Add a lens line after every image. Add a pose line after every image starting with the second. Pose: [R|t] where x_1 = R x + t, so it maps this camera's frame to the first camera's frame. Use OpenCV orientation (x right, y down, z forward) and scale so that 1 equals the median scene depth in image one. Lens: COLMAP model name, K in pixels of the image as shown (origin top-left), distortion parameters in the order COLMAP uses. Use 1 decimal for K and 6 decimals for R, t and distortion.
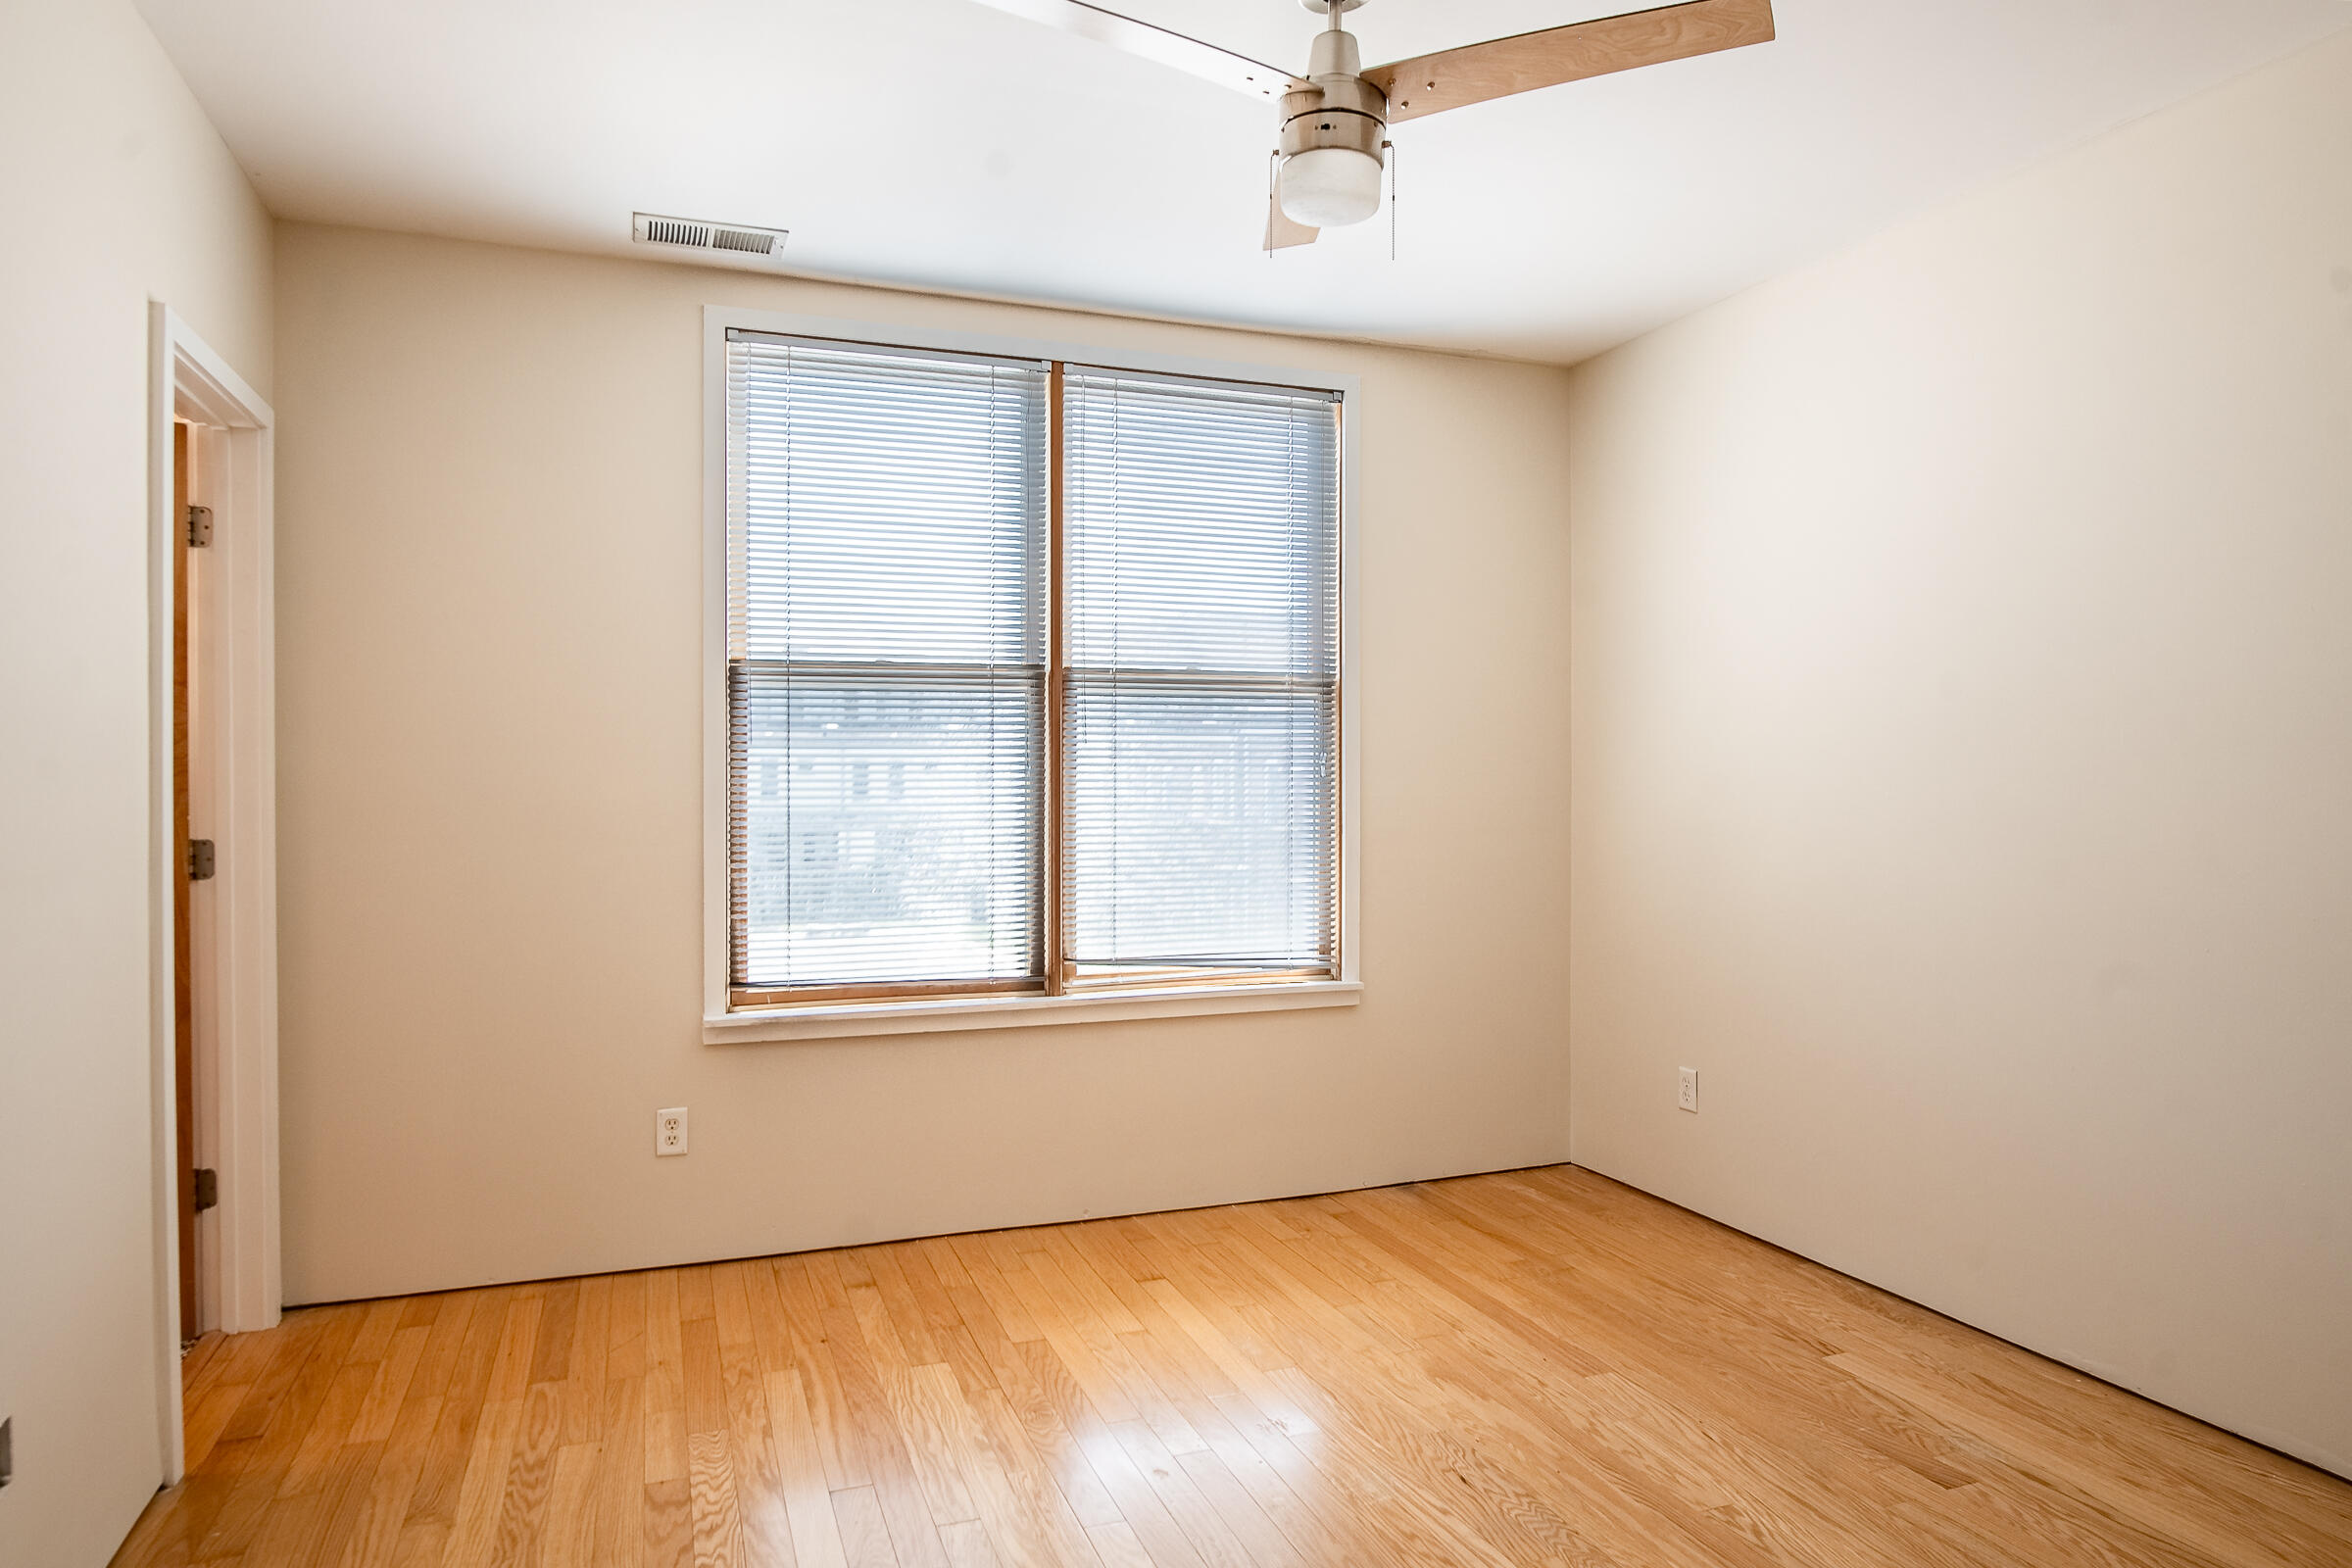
lens RADIAL K [[1410.5, 0, 1176.0], [0, 1410.5, 784.0], [0, 0, 1]] dist [-0.057730, 0.001008]
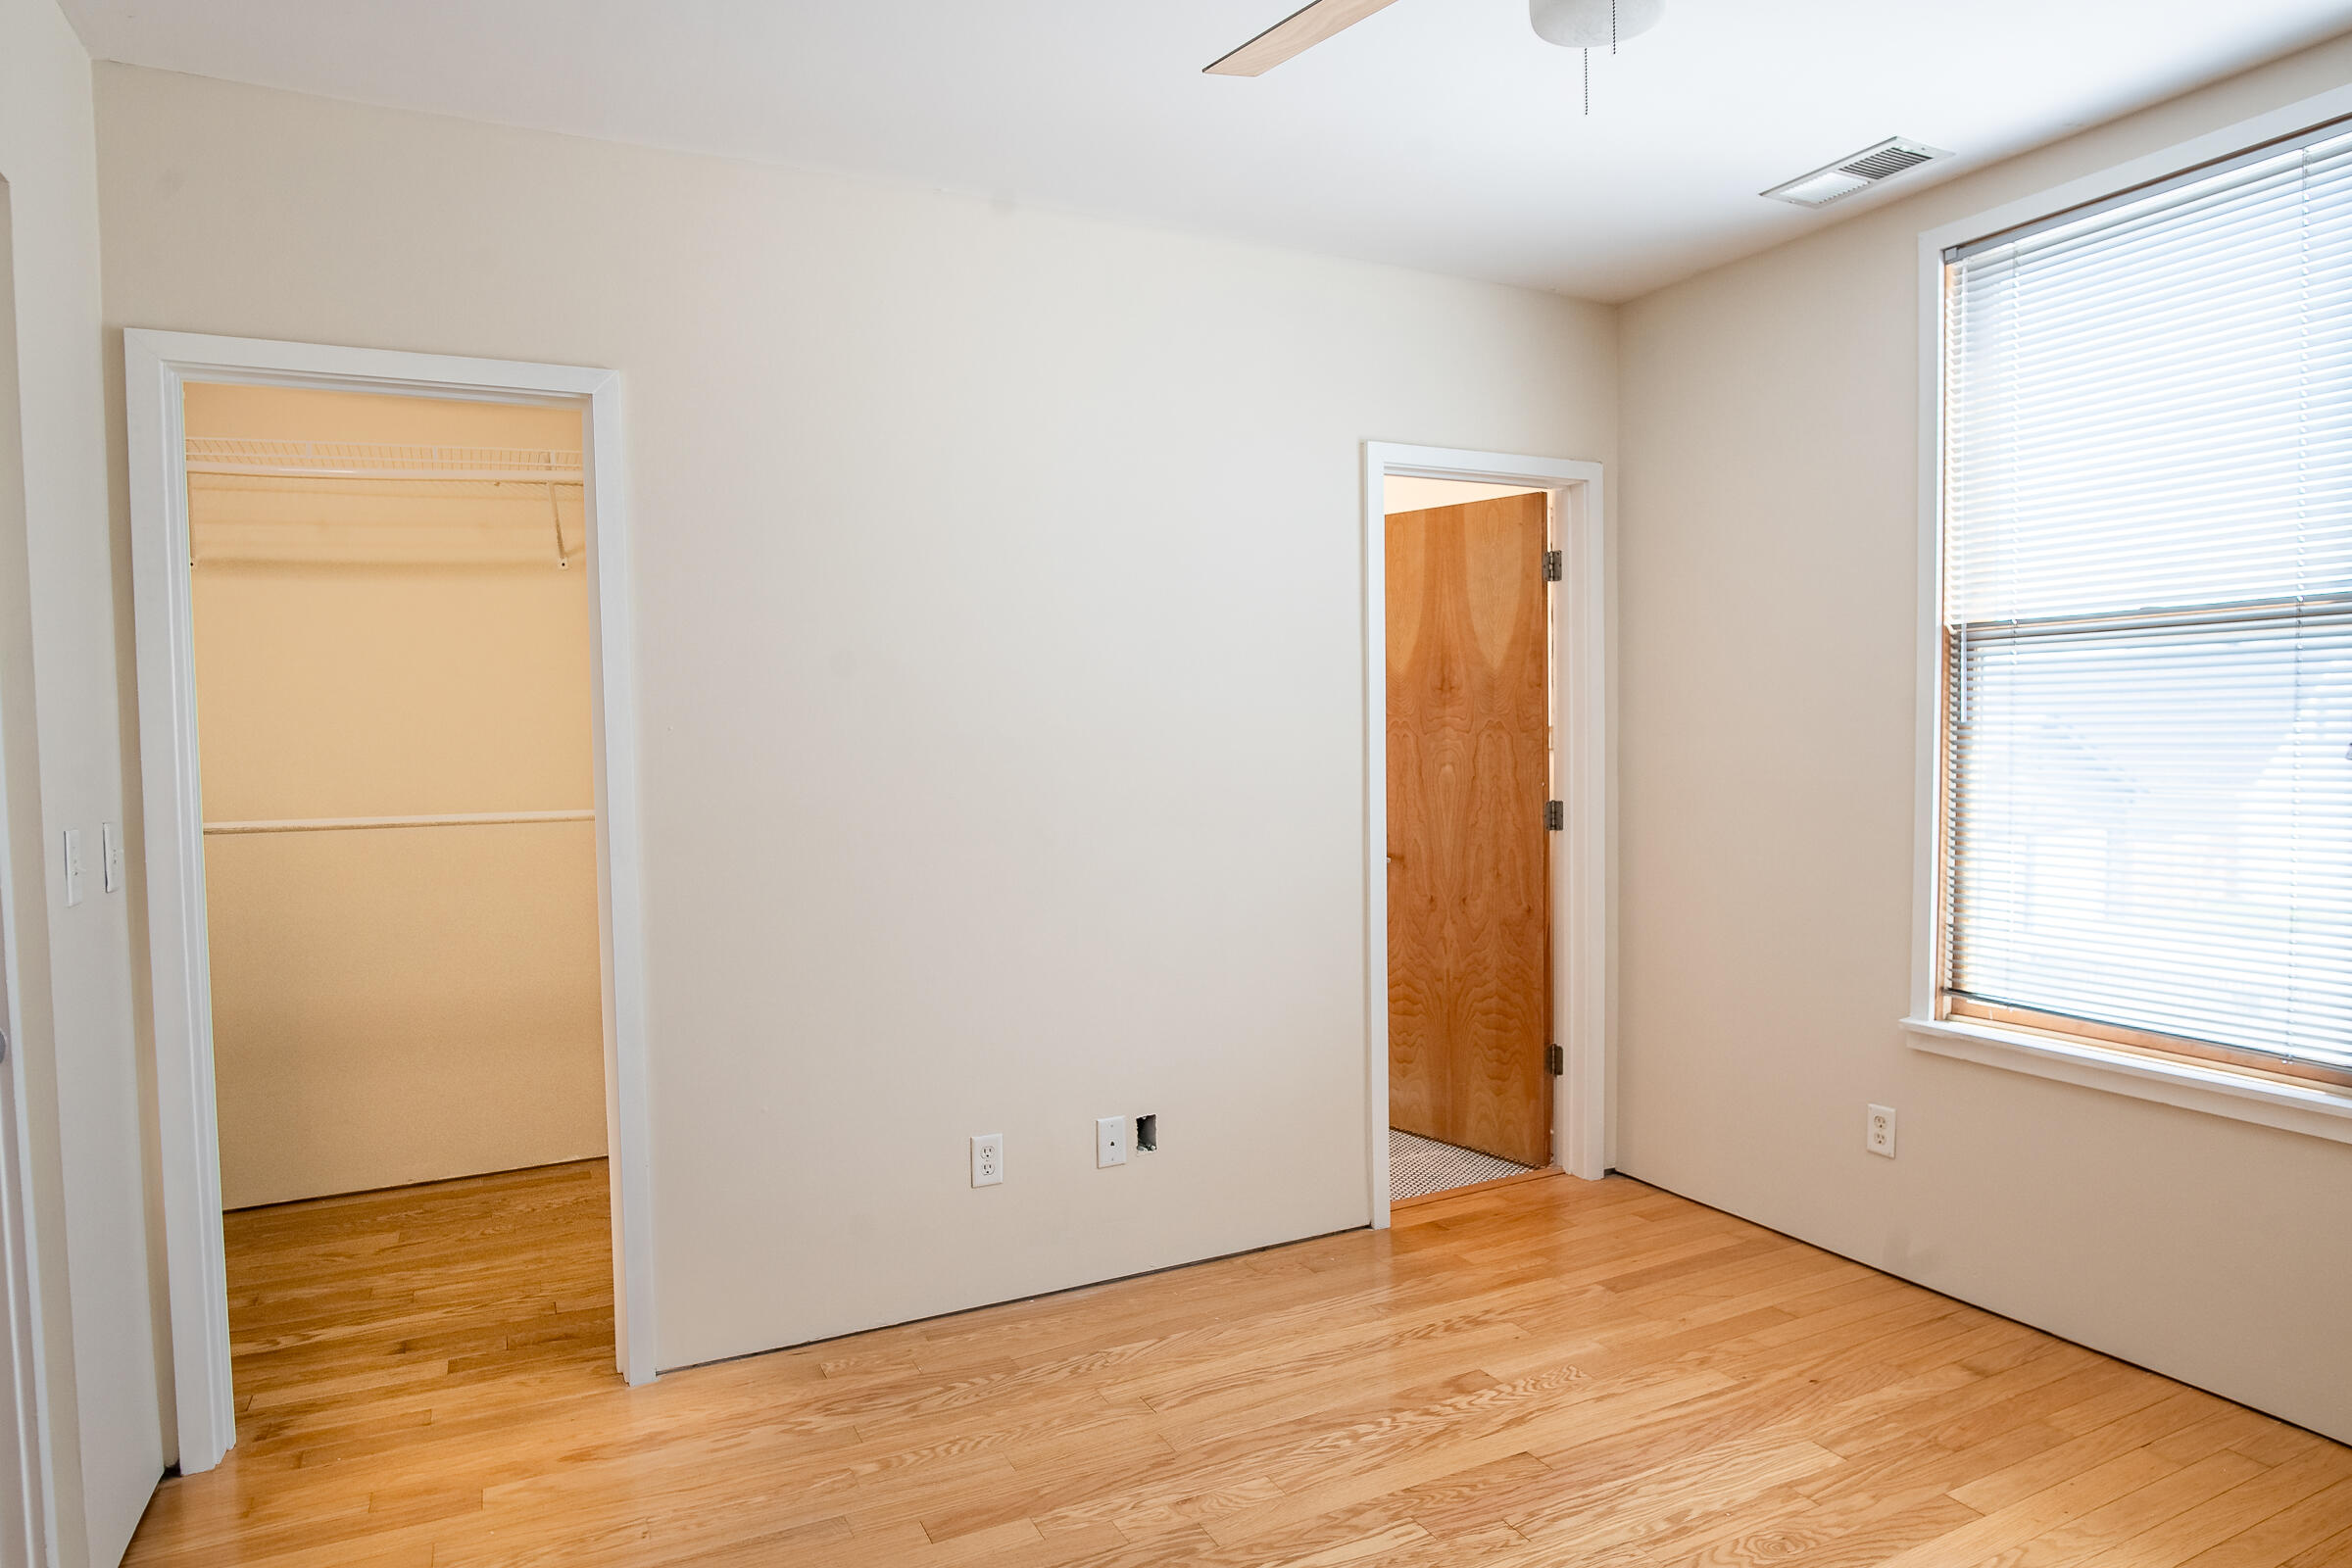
lens RADIAL K [[1371.3, 0, 1181.7], [0, 1371.3, 789.7], [0, 0, 1]] dist [-0.035134, 0.014389]
pose [[0.102240, 0.048720, -0.993566, 0.549357], [0.016473, 0.998580, 0.050661, -0.042079], [0.994623, -0.021547, 0.101292, 0.474961]]
